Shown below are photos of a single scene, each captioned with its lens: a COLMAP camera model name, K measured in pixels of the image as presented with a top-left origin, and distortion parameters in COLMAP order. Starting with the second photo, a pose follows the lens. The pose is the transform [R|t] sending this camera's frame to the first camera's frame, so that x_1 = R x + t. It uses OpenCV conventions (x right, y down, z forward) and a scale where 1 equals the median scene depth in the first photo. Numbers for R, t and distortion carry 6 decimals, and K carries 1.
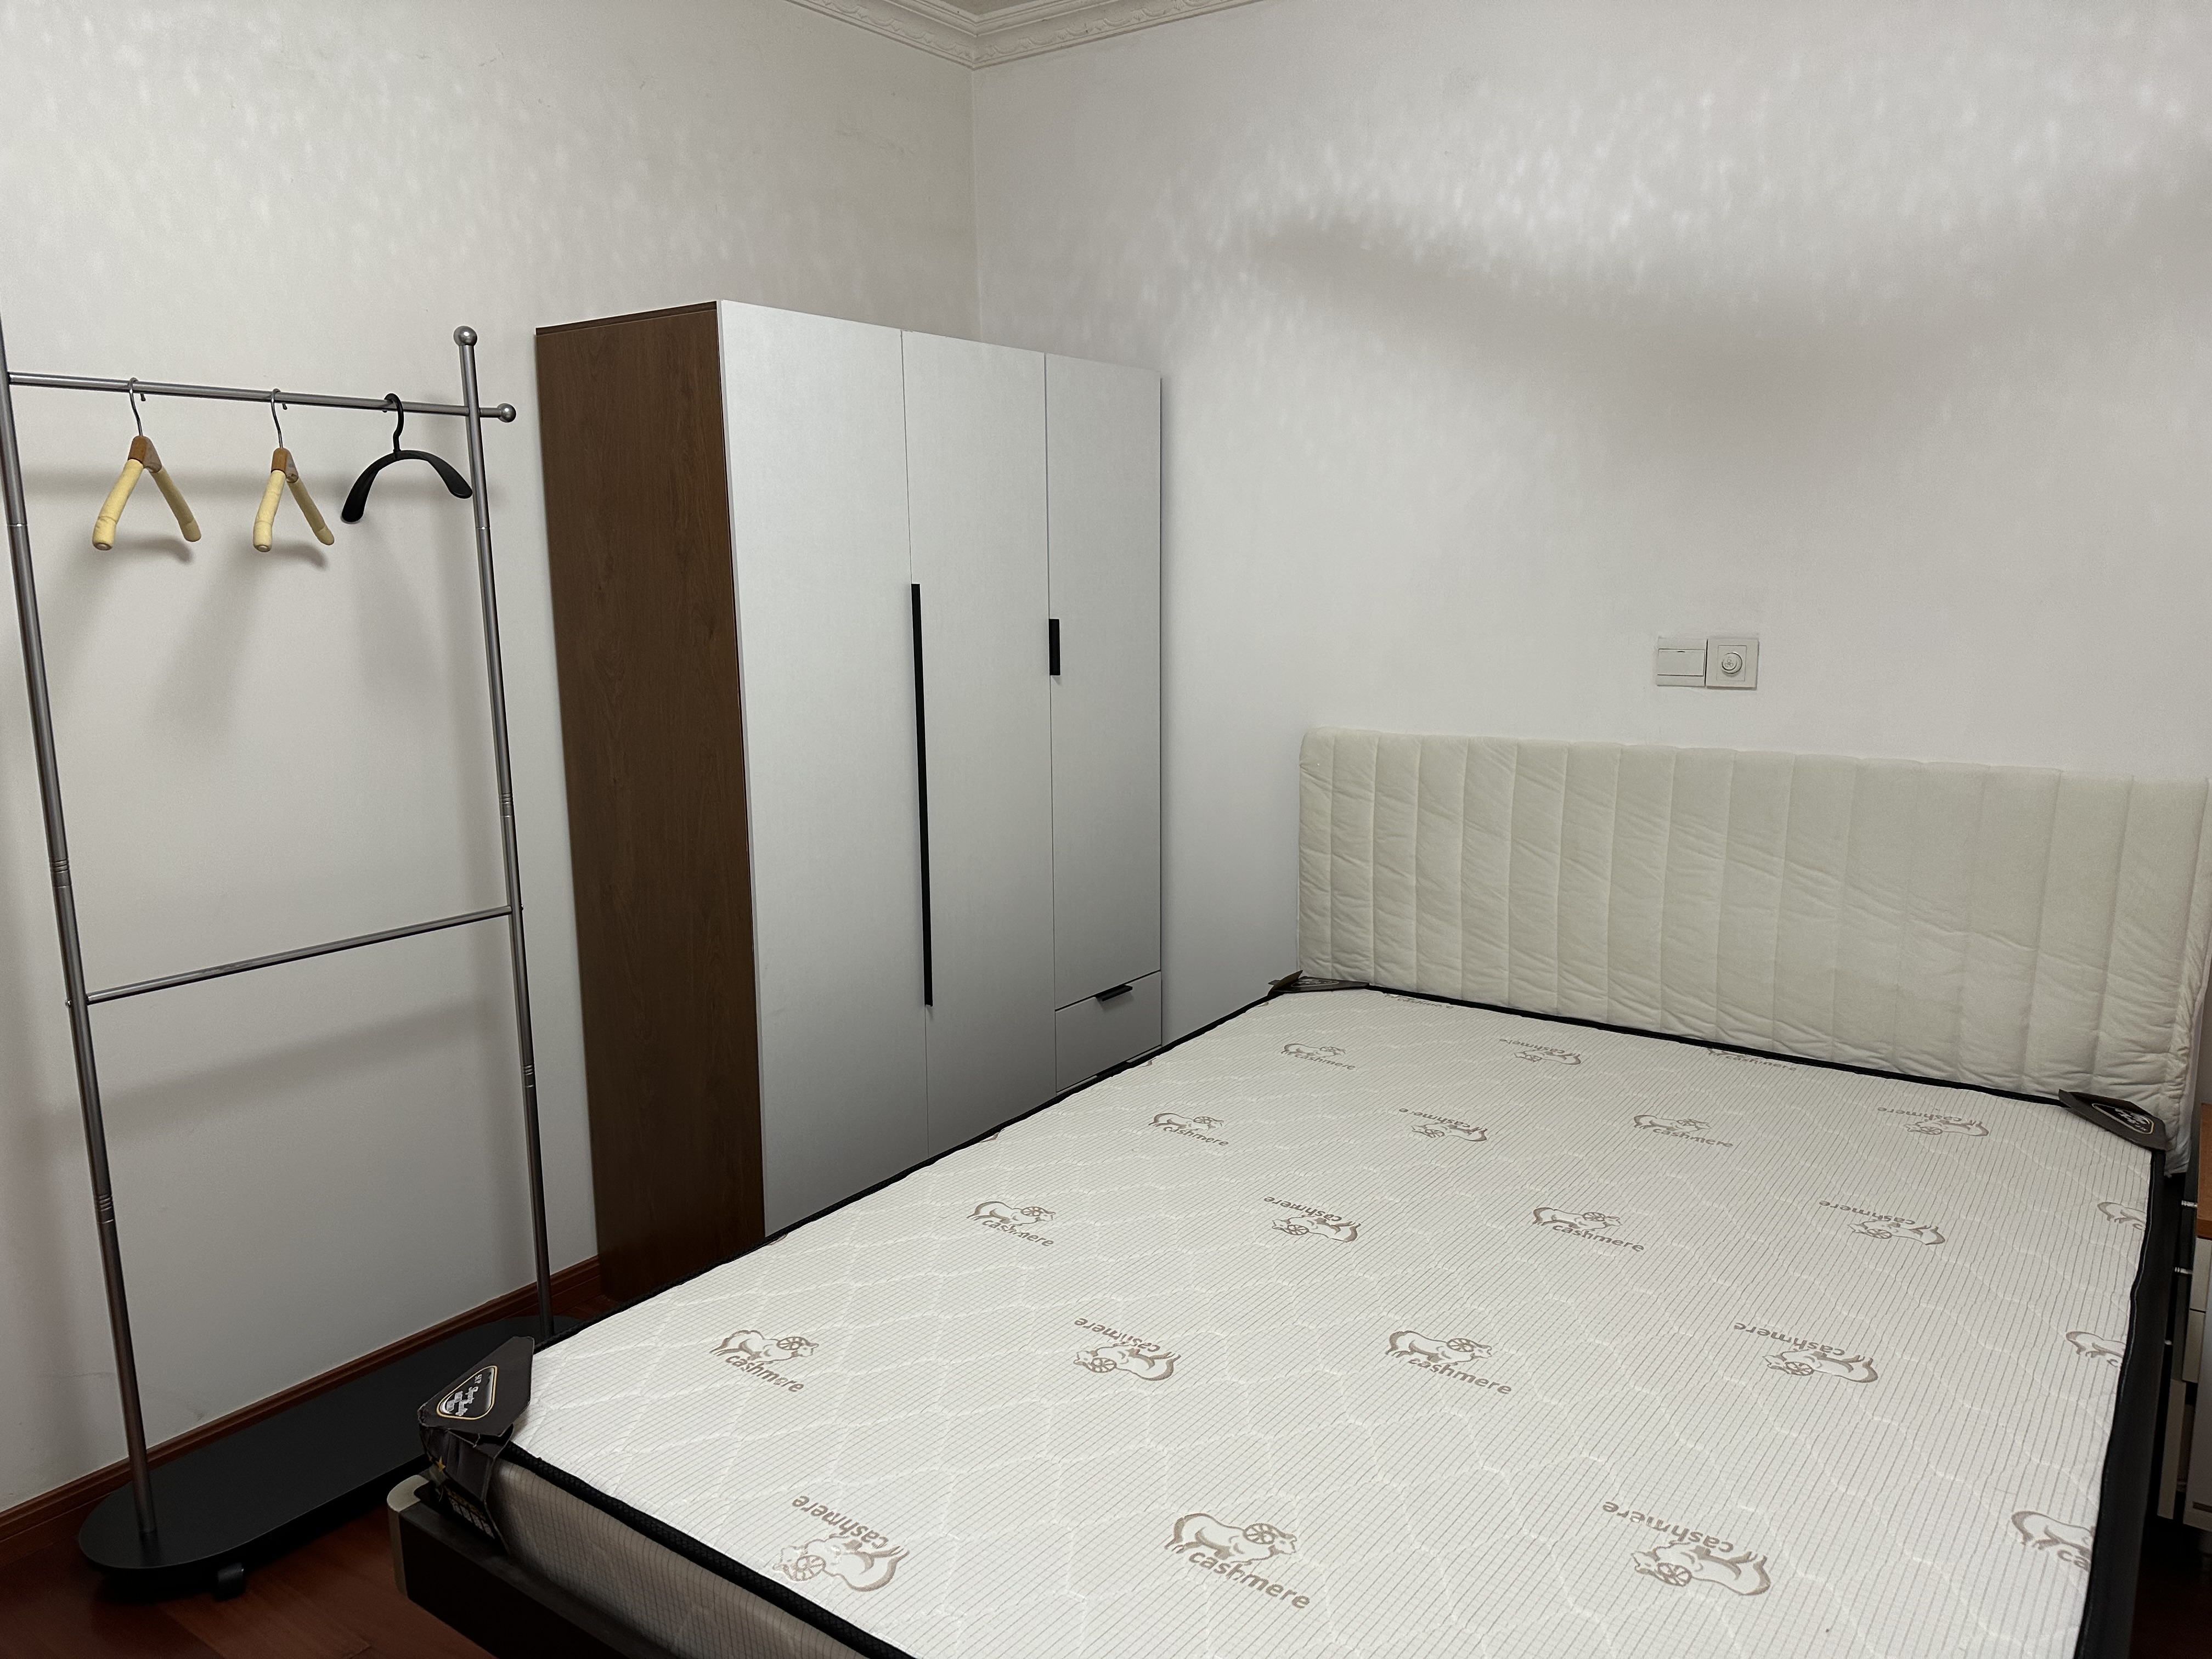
lens RADIAL K [[1530.5, 0, 1115.0], [0, 1530.5, 818.8], [0, 0, 1]] dist [-0.005928, -0.006348]
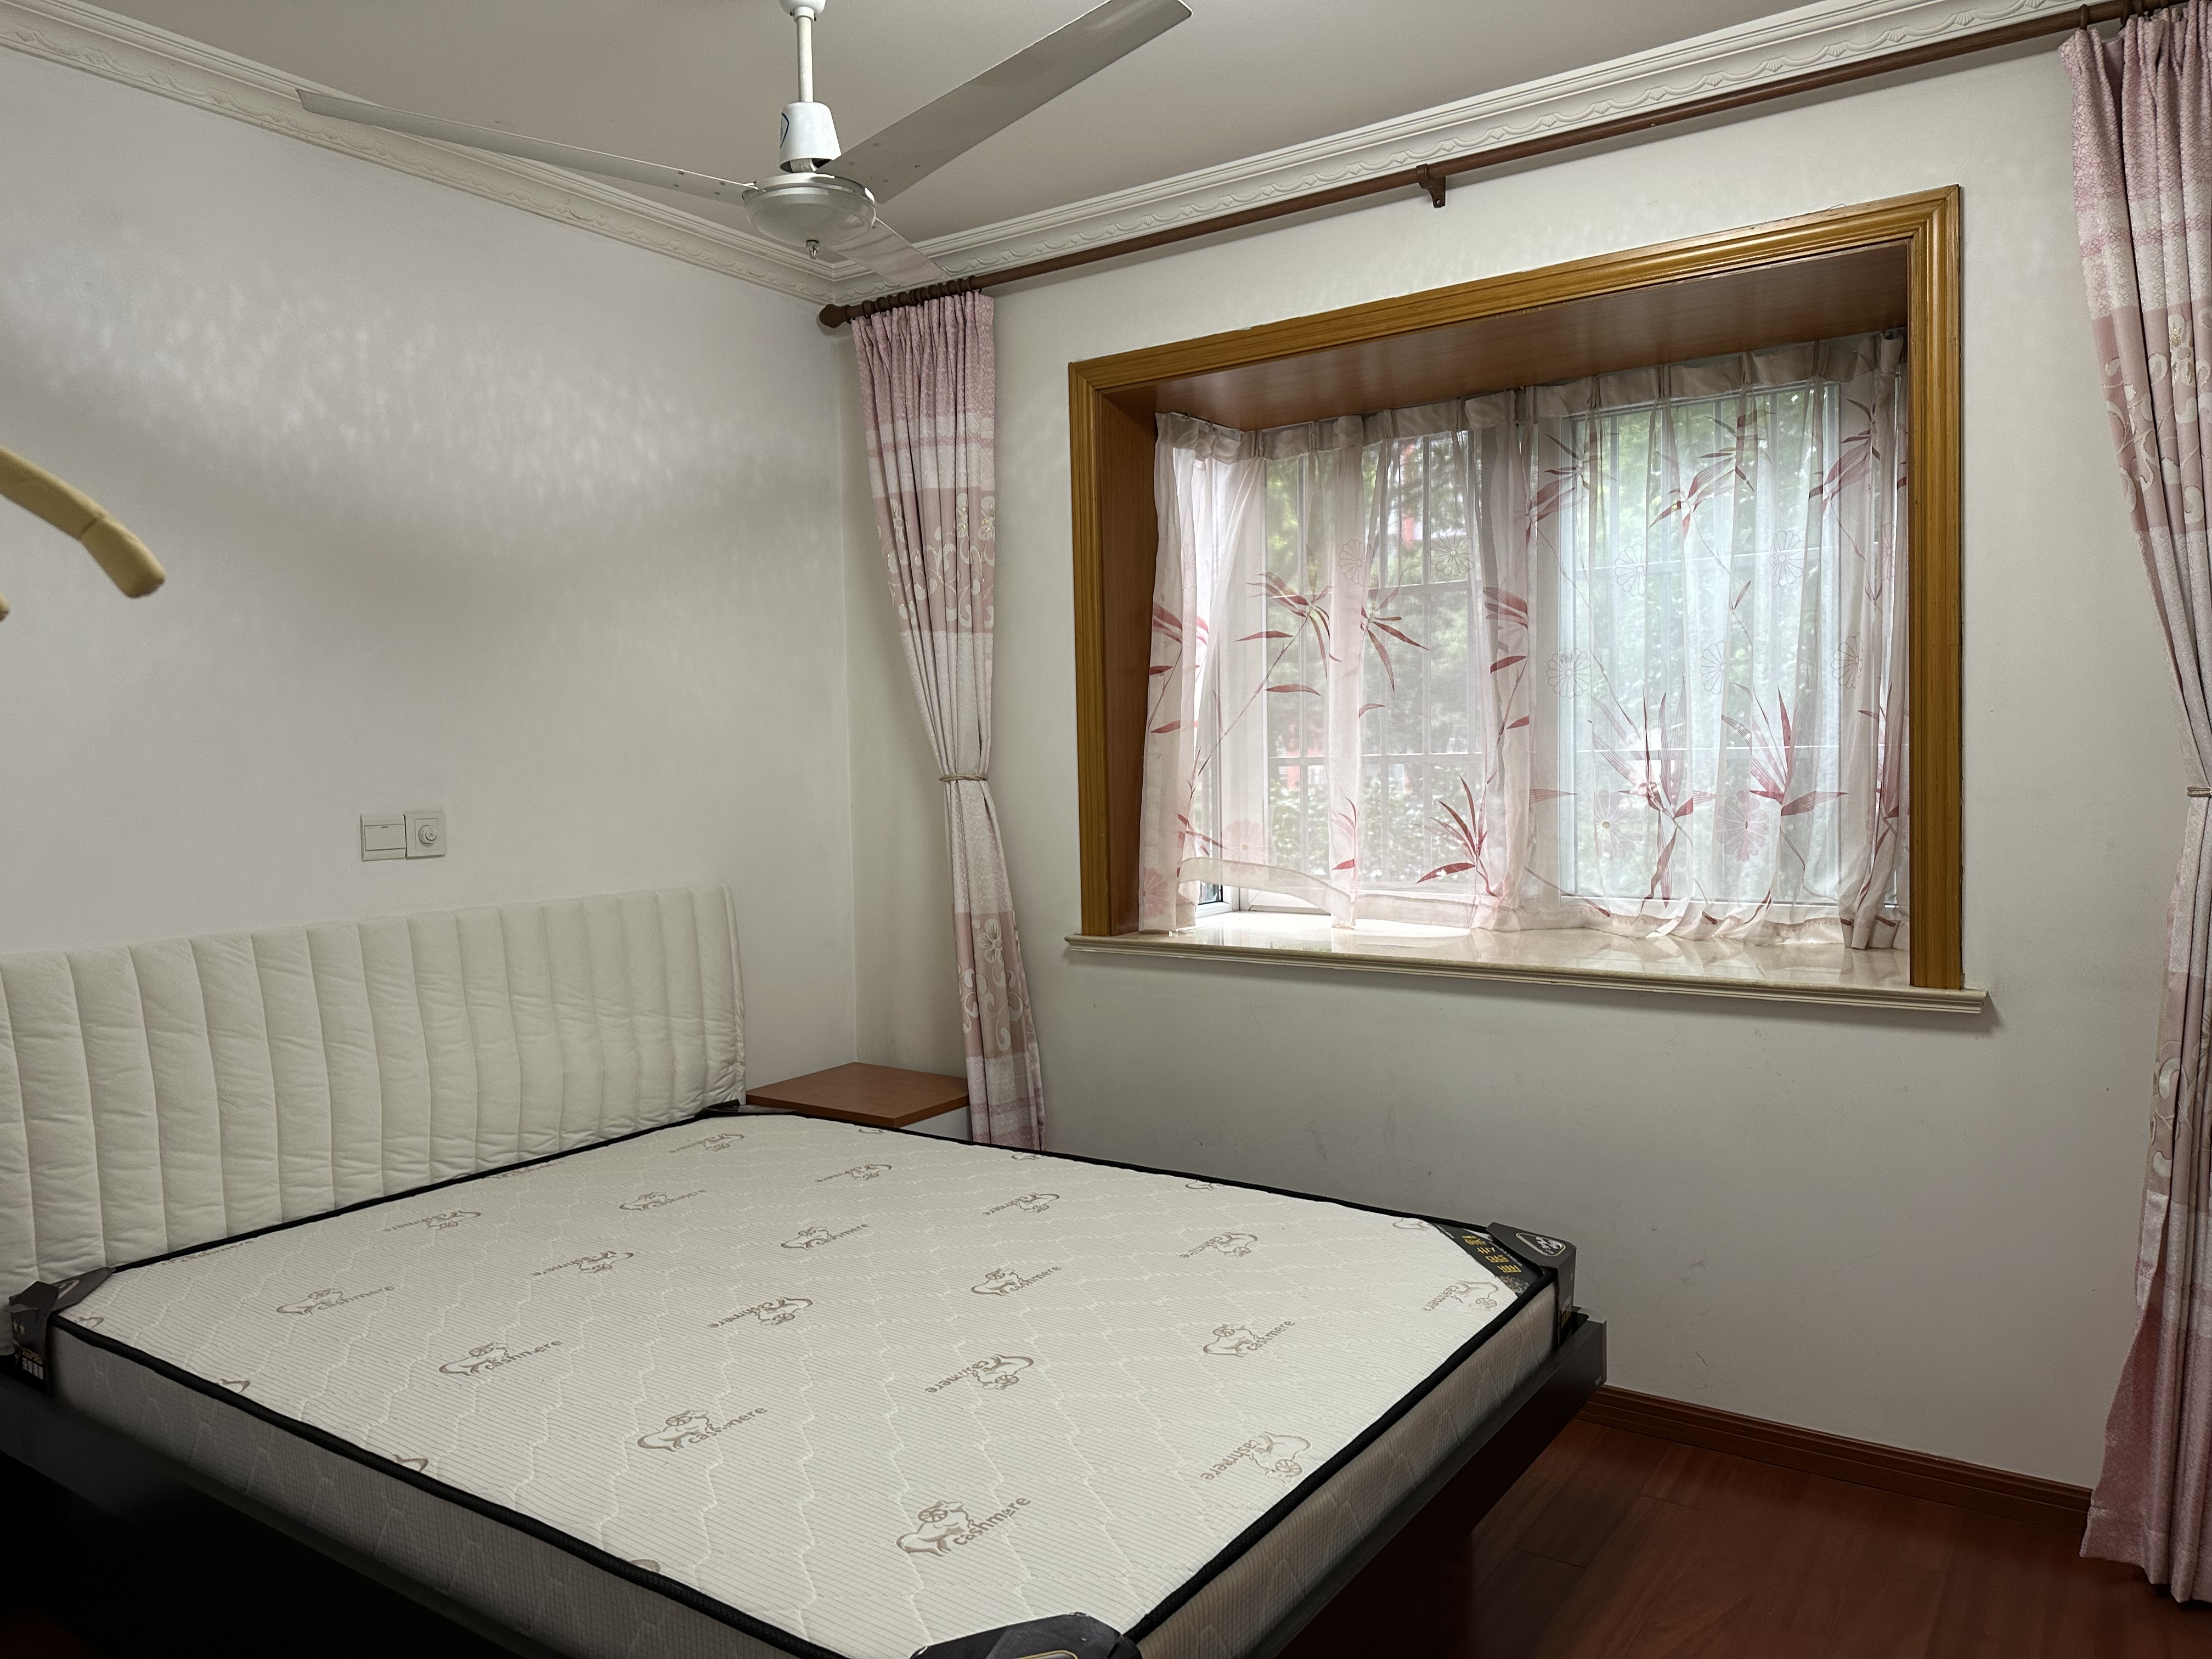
lens RADIAL K [[1530.5, 0, 1115.0], [0, 1530.5, 818.8], [0, 0, 1]] dist [-0.005928, -0.006348]
pose [[-0.027645, -0.031377, 0.999125, -0.742881], [0.186015, 0.981888, 0.035983, -0.061544], [-0.982158, 0.186847, -0.021307, 0.543296]]
